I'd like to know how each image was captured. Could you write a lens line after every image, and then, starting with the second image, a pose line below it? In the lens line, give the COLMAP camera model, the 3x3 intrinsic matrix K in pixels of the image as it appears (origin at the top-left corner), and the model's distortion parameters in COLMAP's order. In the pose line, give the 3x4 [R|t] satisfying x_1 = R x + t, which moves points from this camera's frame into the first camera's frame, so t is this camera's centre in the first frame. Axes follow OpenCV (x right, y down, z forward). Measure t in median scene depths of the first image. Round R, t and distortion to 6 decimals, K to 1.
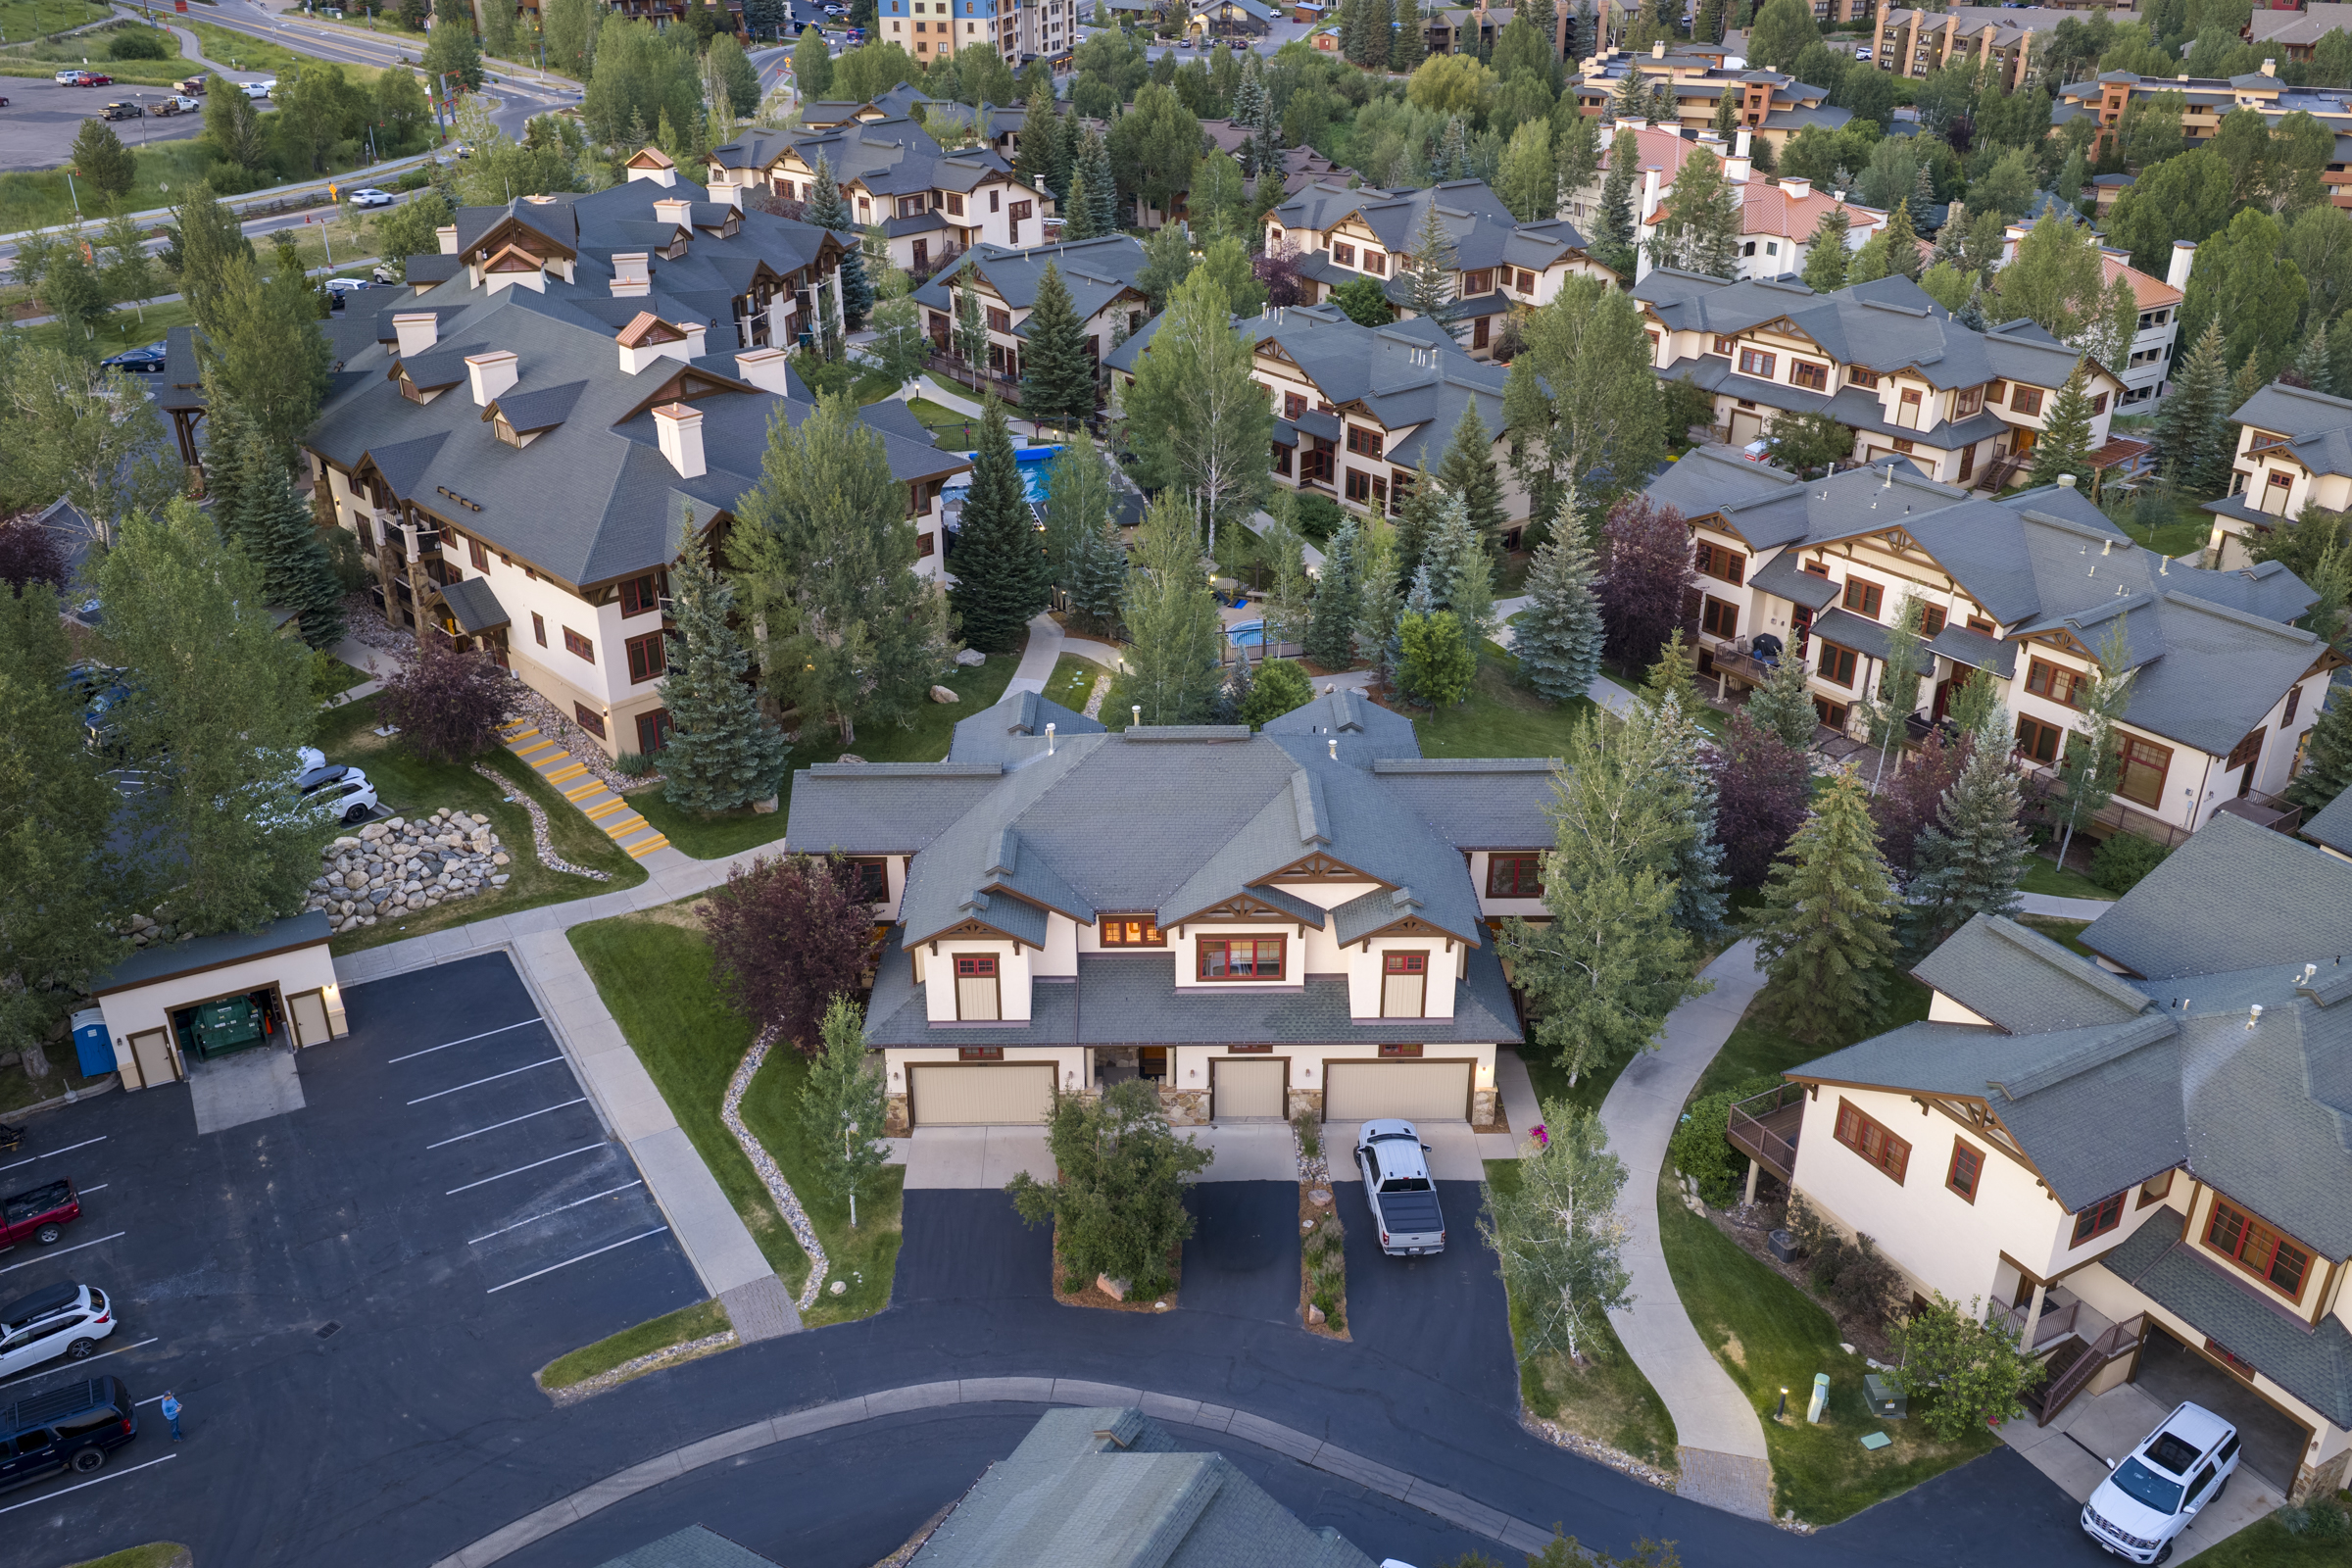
lens RADIAL K [[1945.3, 0, 1174.5], [0, 1945.3, 781.3], [0, 0, 1]] dist [0.017565, -0.032204]
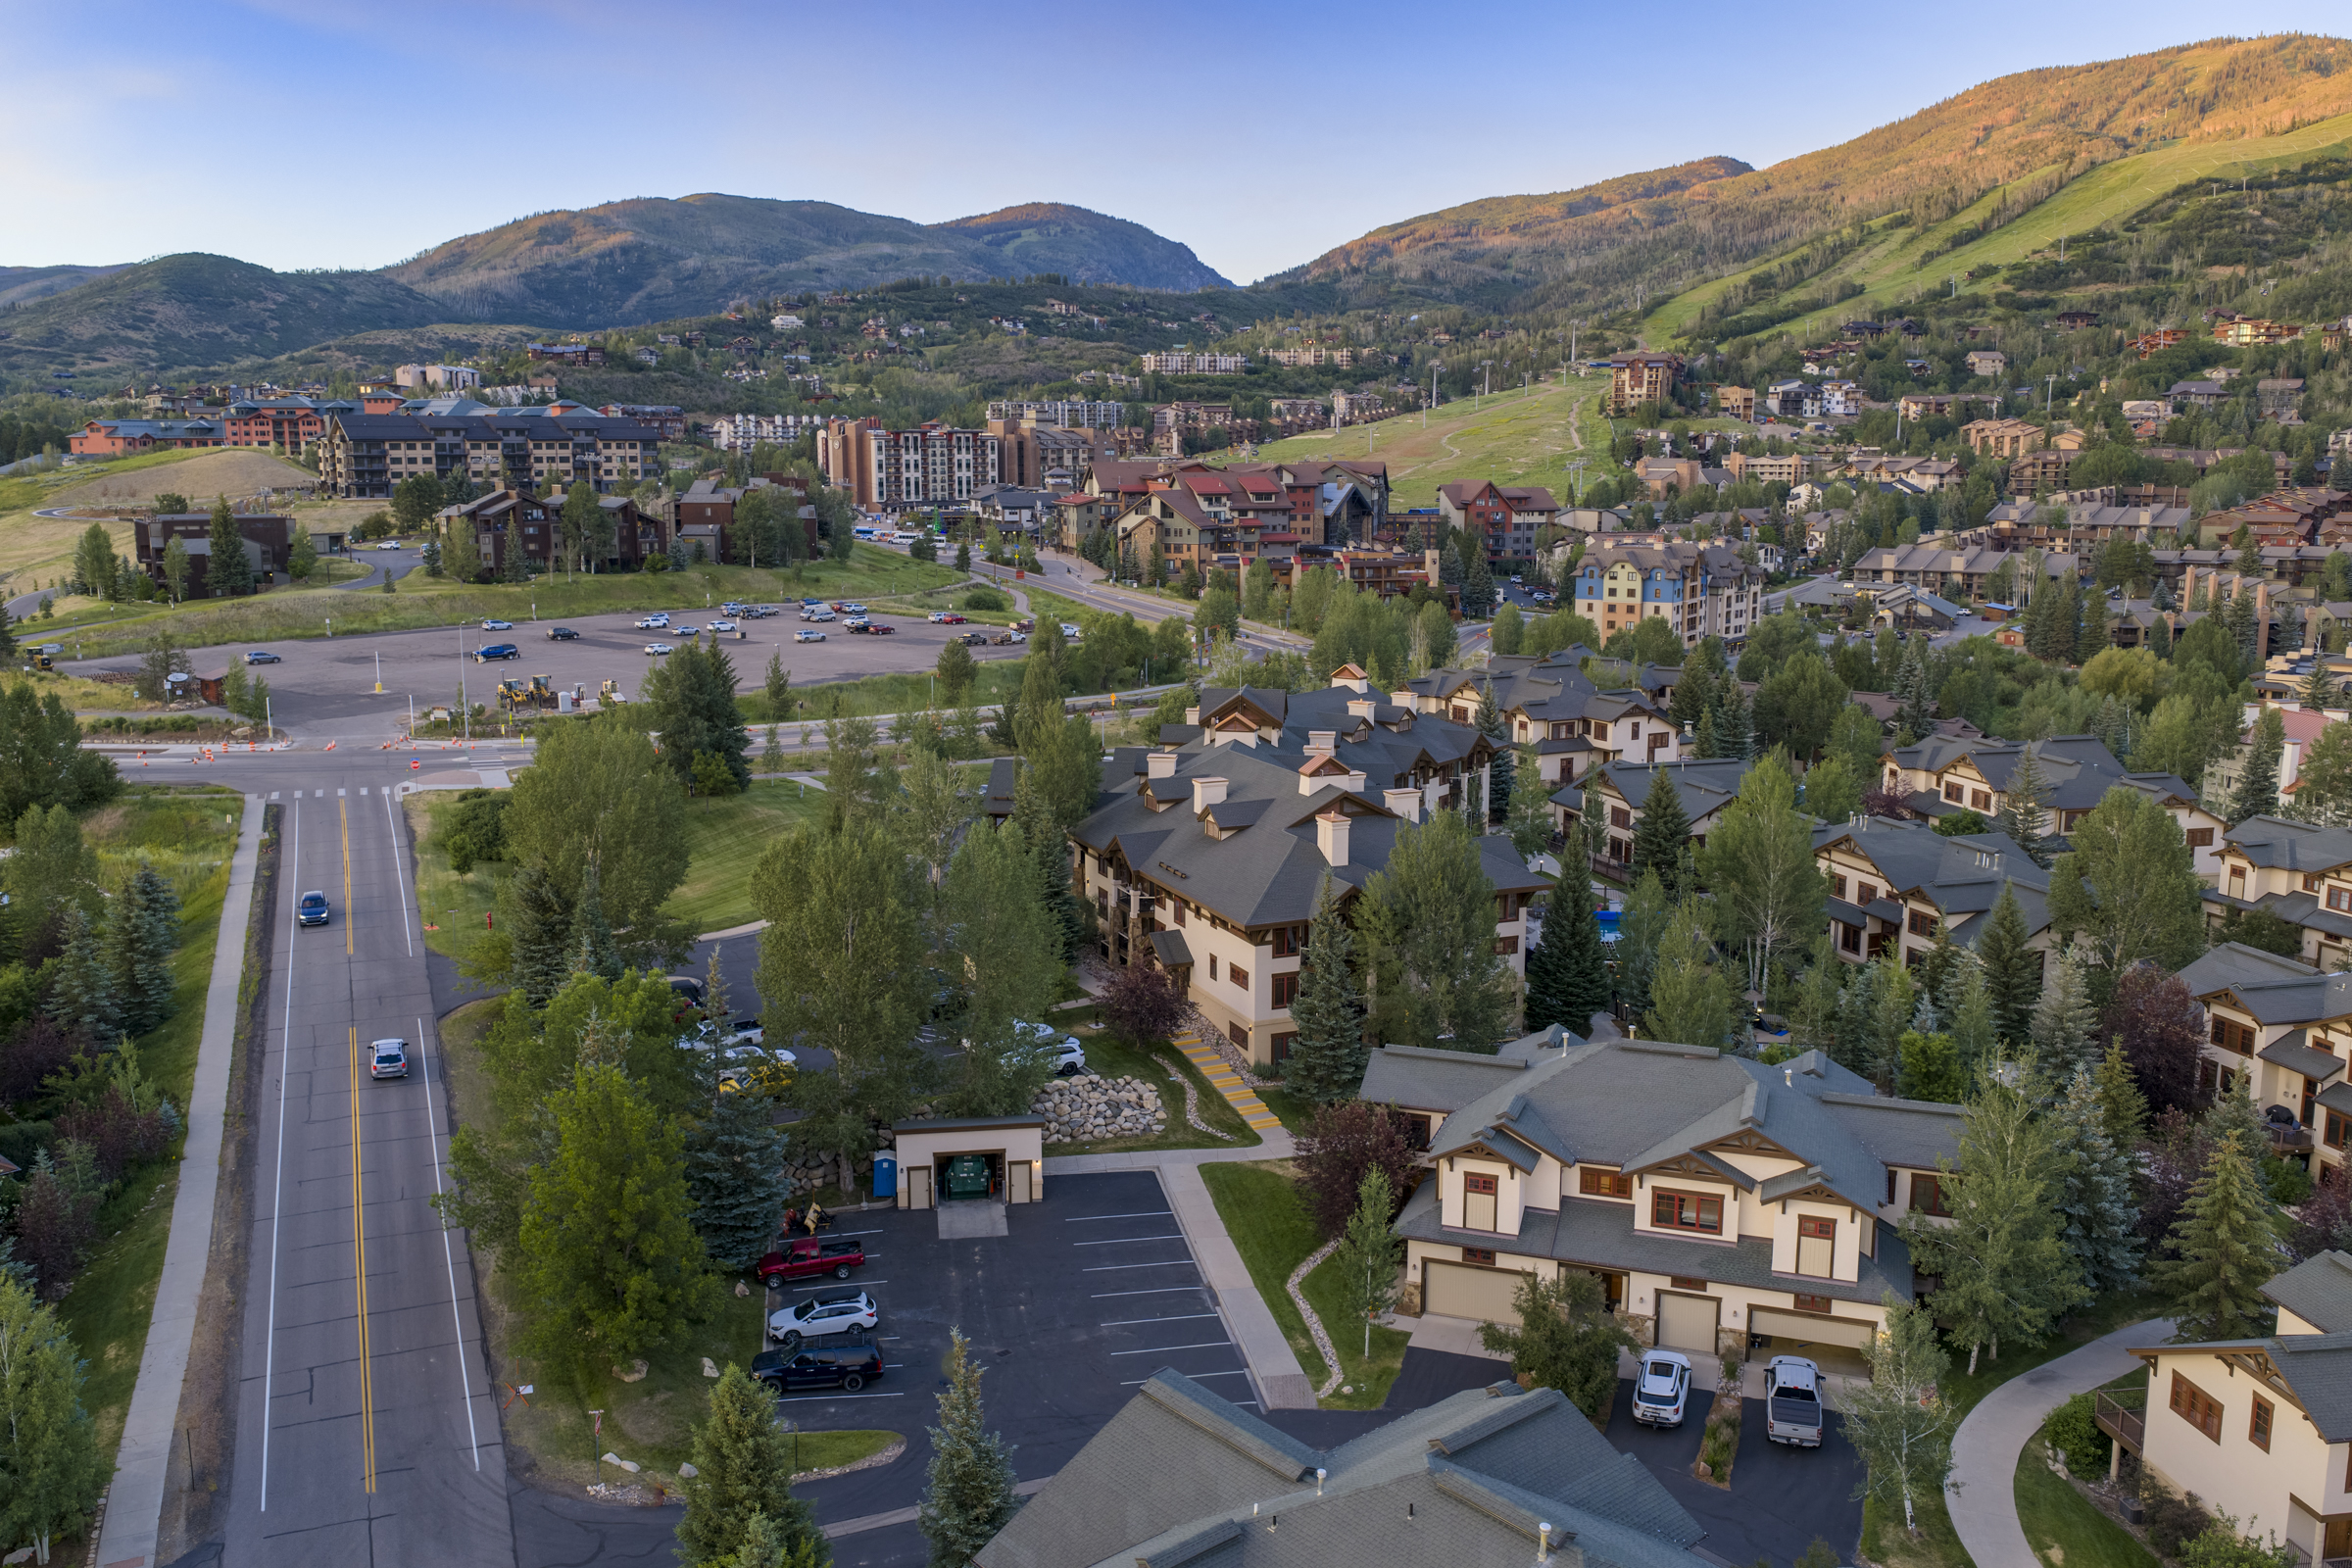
lens RADIAL K [[1945.3, 0, 1173.6], [0, 1945.3, 778.6], [0, 0, 1]] dist [0.017565, -0.032204]
pose [[0.936505, 0.062100, -0.345112, 0.113331], [-0.158506, 0.952874, -0.258665, 0.162314], [0.312785, 0.296943, 0.902214, -0.283586]]
